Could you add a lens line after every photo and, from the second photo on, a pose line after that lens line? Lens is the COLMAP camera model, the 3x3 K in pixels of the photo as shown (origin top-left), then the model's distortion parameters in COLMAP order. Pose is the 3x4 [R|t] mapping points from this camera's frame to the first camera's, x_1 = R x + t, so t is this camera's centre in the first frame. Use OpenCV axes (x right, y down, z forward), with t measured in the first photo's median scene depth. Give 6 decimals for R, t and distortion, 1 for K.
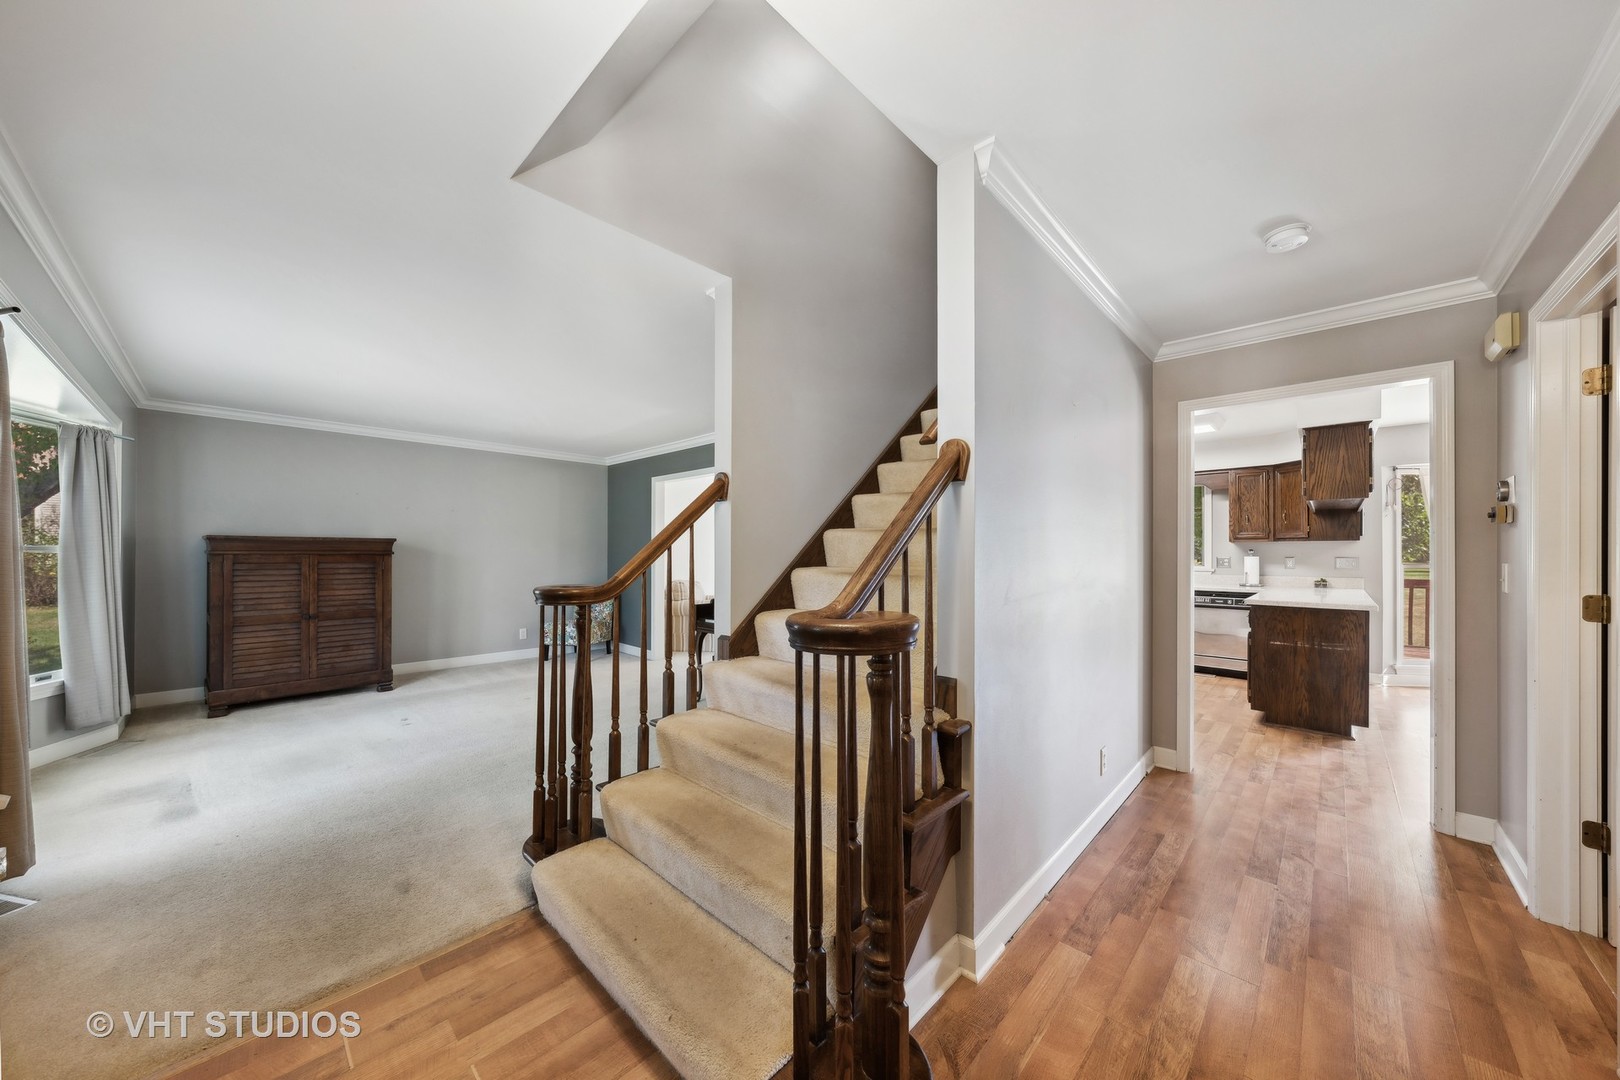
lens RADIAL K [[555.2, 0, 810.0], [0, 555.2, 540.0], [0, 0, 1]] dist [-0.001859, -0.000063]
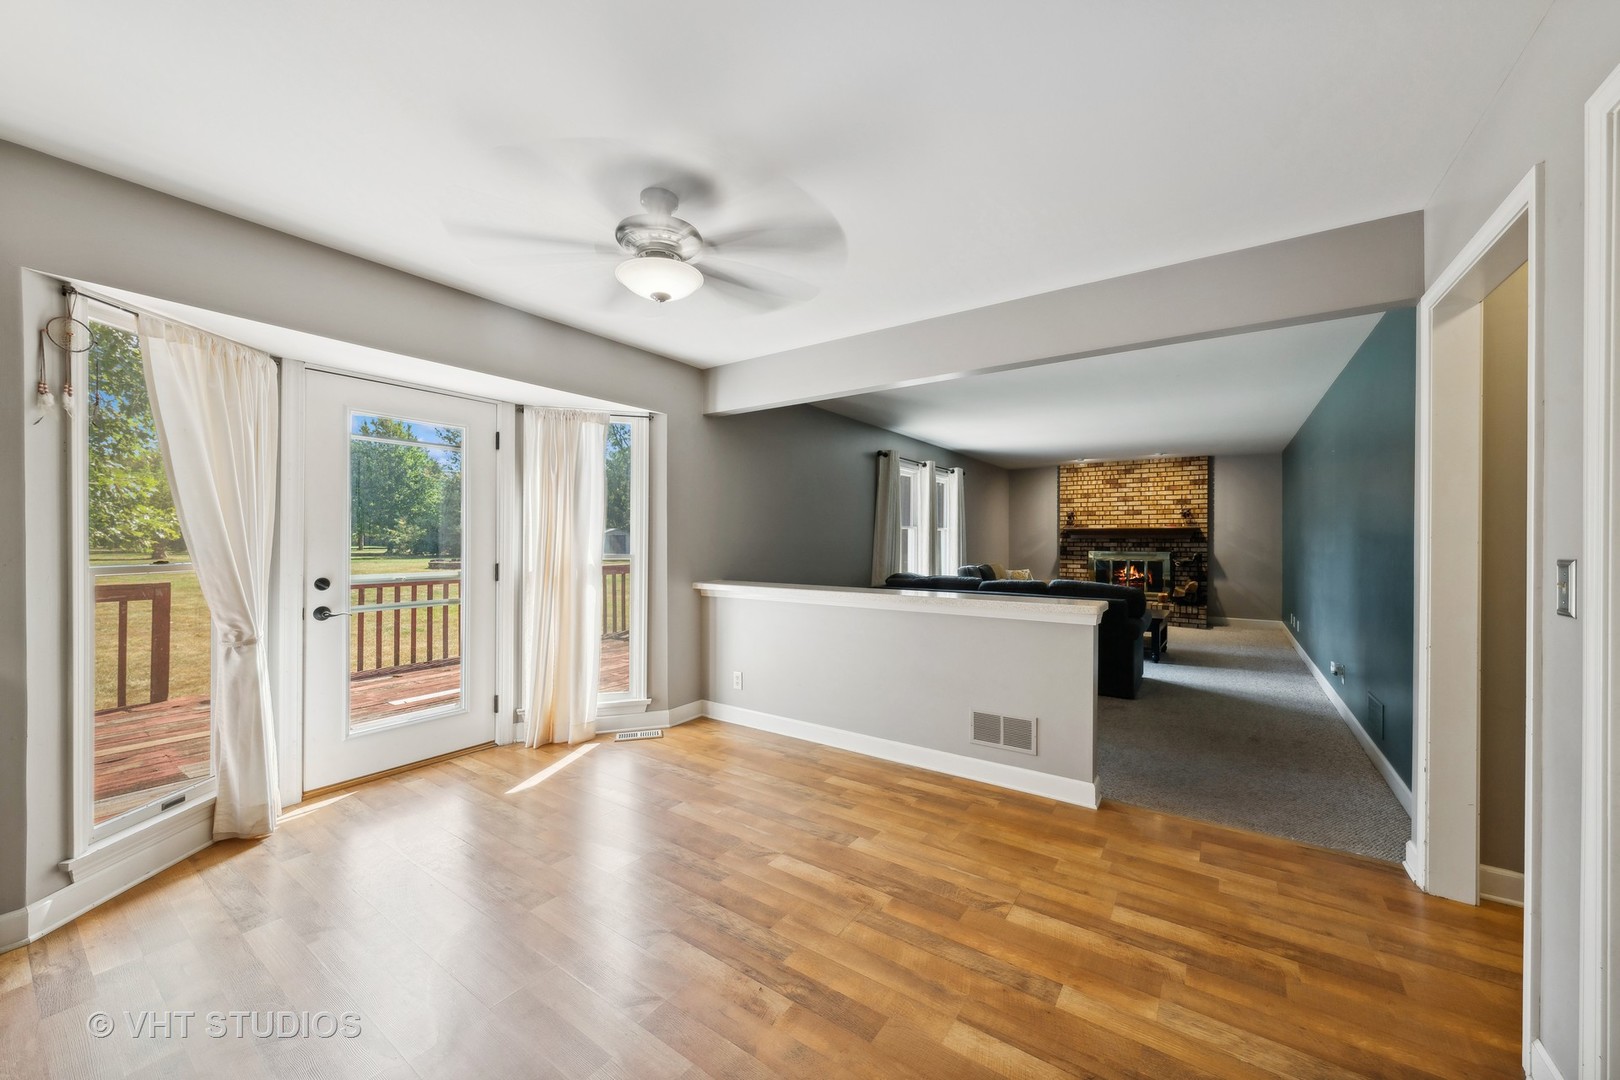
lens RADIAL K [[594.5, 0, 813.4], [0, 594.5, 542.5], [0, 0, 1]] dist [-0.000078, 0.000099]
pose [[-0.153123, -0.013723, 0.988112, 0.595276], [-0.012225, 0.999853, 0.011992, 0.018914], [-0.988132, -0.010243, -0.153268, 0.574435]]
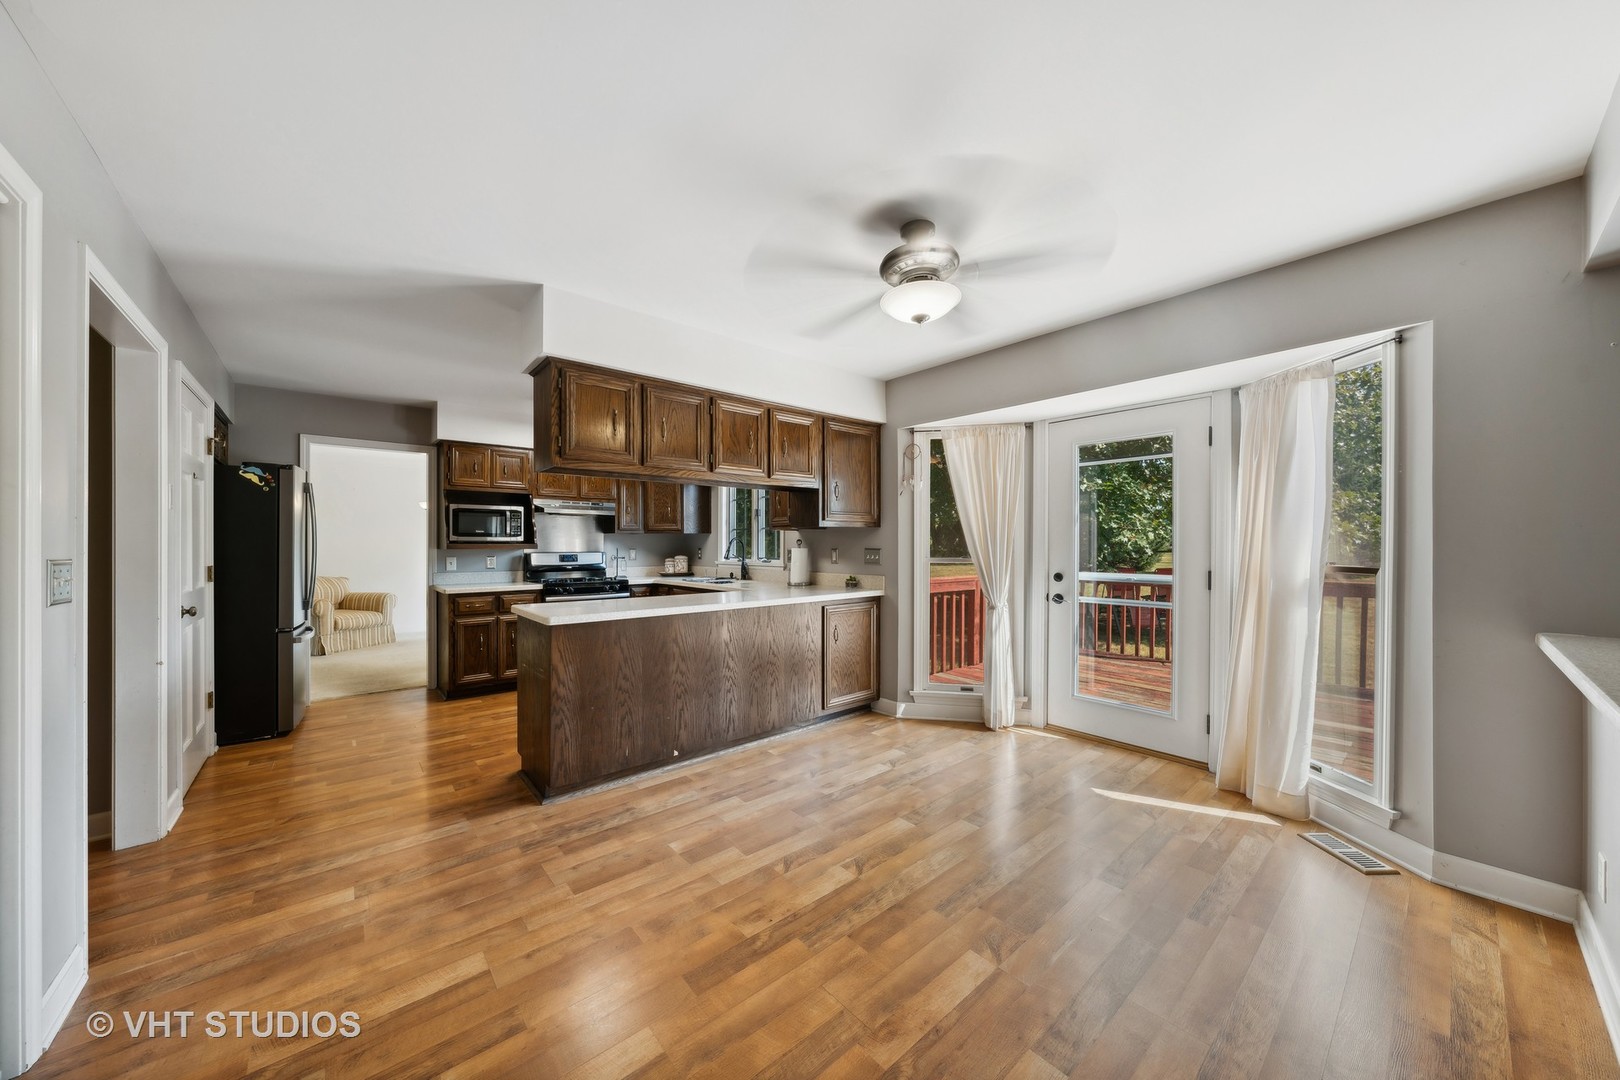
lens RADIAL K [[555.2, 0, 810.0], [0, 555.2, 540.0], [0, 0, 1]] dist [-0.001859, -0.000063]
pose [[0.994479, -0.010659, -0.104394, 0.950128], [0.010690, 0.999943, -0.000265, 0.019314], [0.104391, -0.000852, 0.994536, 0.225946]]
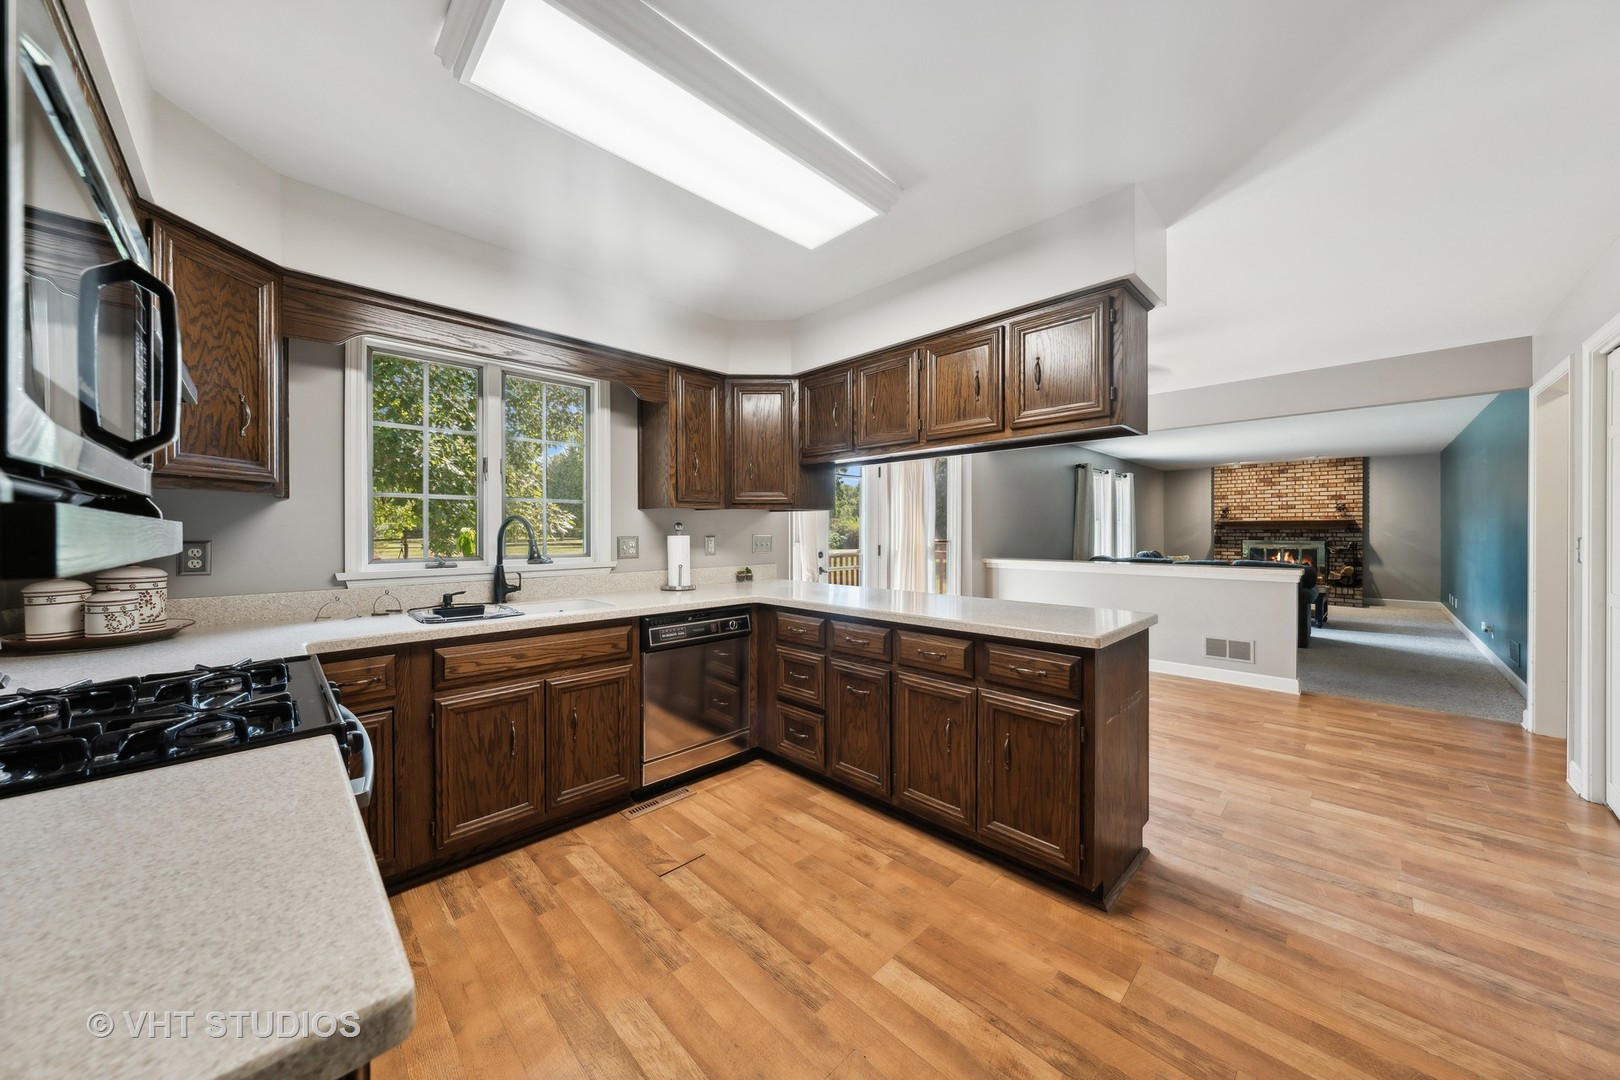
lens RADIAL K [[550.6, 0, 813.7], [0, 550.6, 534.4], [0, 0, 1]] dist [-0.000165, 0.000174]
pose [[0.032427, -0.013868, 0.999378, 0.277156], [-0.008737, 0.999862, 0.014159, 0.020753], [-0.999436, -0.009191, 0.032301, 0.903309]]
